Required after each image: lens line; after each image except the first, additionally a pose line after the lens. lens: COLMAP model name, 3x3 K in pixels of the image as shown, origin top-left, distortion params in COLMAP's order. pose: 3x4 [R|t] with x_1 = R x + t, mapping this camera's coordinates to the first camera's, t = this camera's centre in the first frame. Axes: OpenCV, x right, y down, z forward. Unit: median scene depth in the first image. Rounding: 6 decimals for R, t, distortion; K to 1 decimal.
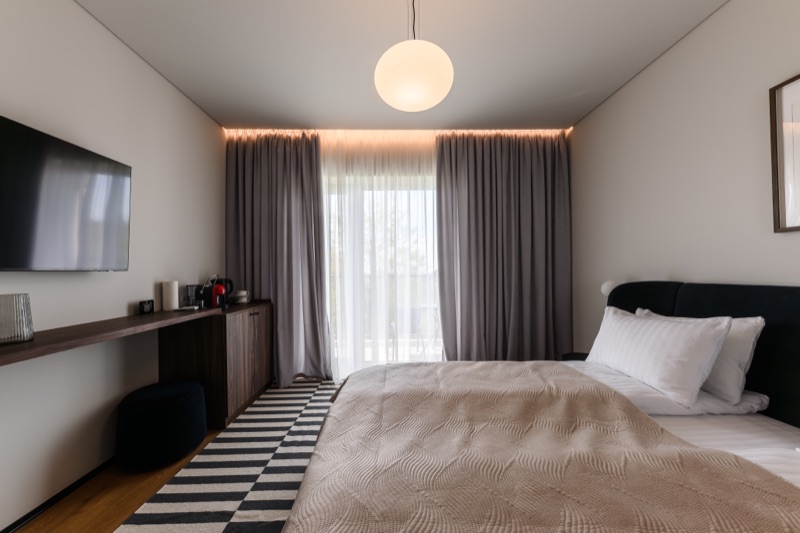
lens RADIAL K [[272.6, 0, 395.8], [0, 272.6, 272.5], [0, 0, 1]] dist [0.003008, -0.001760]
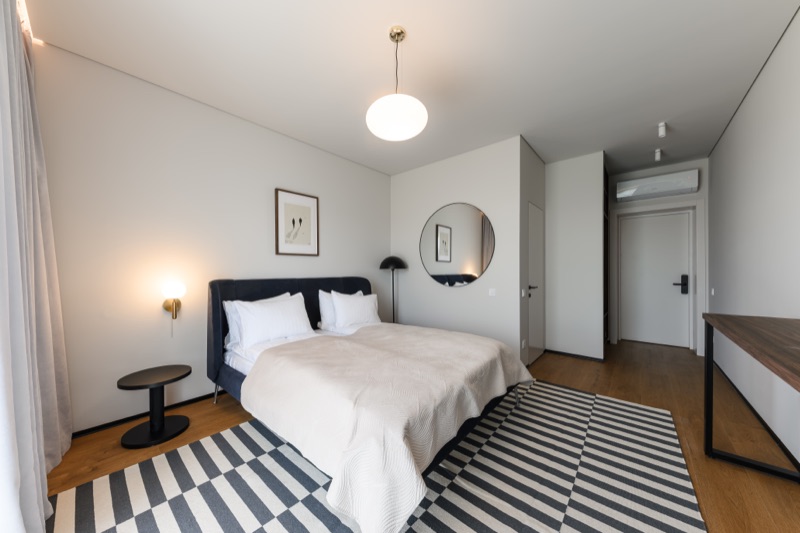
lens RADIAL K [[272.6, 0, 401.1], [0, 272.6, 272.3], [0, 0, 1]] dist [0.003008, -0.001760]
pose [[-0.741131, 0.010215, 0.671283, -0.816529], [0.007723, 0.999948, -0.006690, 0.018035], [-0.671316, 0.000226, -0.741171, 1.940841]]
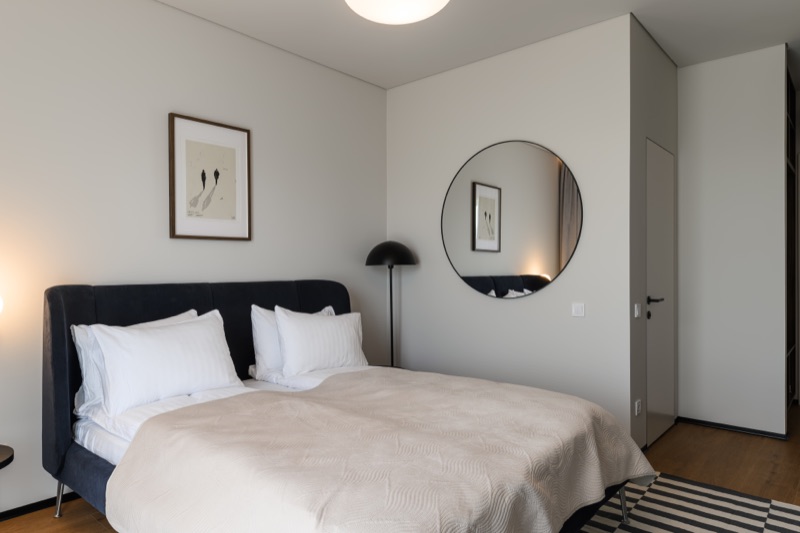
lens RADIAL K [[516.8, 0, 403.2], [0, 516.8, 271.7], [0, 0, 1]] dist [0.015866, -0.011617]
pose [[-0.736909, 0.010010, 0.675918, -0.825030], [0.007942, 0.999950, -0.006151, 0.017913], [-0.675946, 0.000836, -0.736951, 1.949291]]
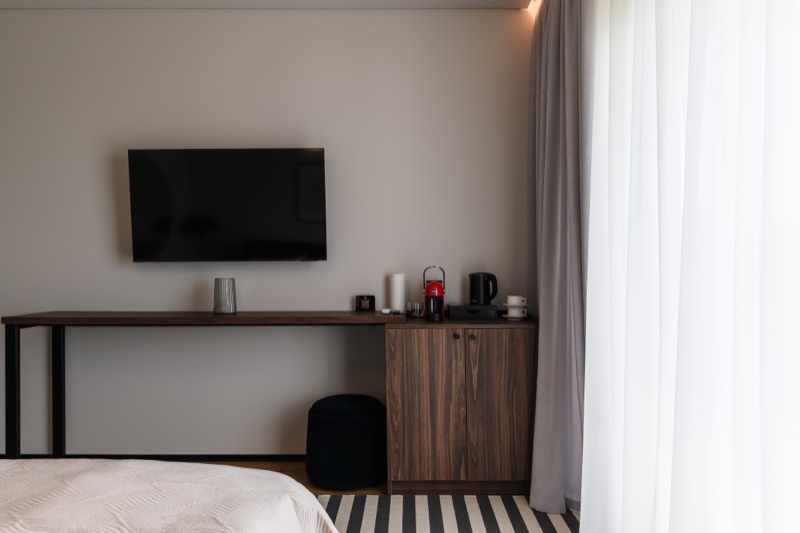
lens RADIAL K [[516.8, 0, 415.6], [0, 516.8, 269.0], [0, 0, 1]] dist [0.015866, -0.011617]
pose [[-0.007666, 0.013162, -0.999884, 0.976753], [0.001539, 0.999912, 0.013150, -0.001681], [0.999969, -0.001438, -0.007686, 1.649261]]
